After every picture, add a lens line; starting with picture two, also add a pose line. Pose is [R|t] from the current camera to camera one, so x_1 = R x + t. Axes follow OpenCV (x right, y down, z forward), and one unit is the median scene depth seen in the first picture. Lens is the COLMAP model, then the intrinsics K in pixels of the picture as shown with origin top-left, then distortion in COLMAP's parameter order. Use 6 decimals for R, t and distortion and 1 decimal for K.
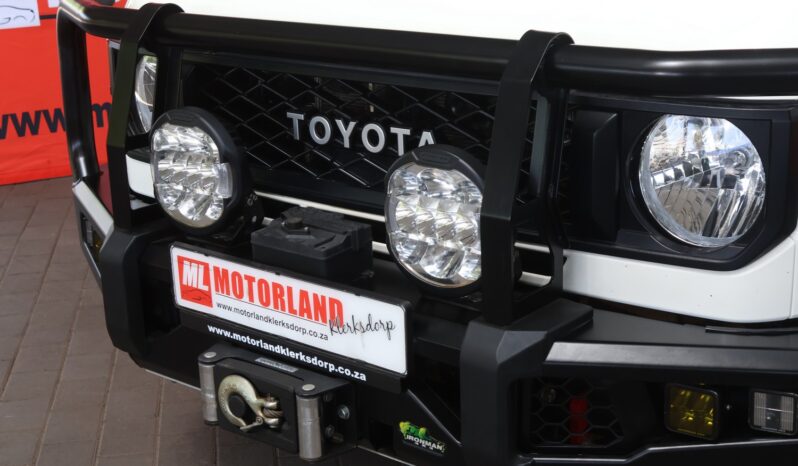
lens RADIAL K [[1291.9, 0, 399.0], [0, 1291.9, 233.0], [0, 0, 1]] dist [-0.031080, -0.080389]
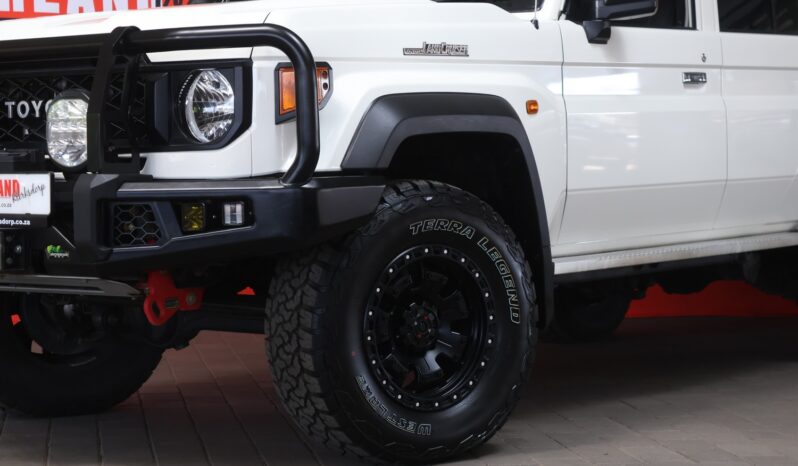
lens RADIAL K [[1983.5, 0, 399.0], [0, 1983.5, 233.0], [0, 0, 1]] dist [0.083855, 0.343481]
pose [[0.999341, 0.030846, 0.019148, 0.424185], [-0.025023, 0.967321, -0.252315, 0.794917], [-0.026305, 0.251670, 0.967456, -1.628313]]
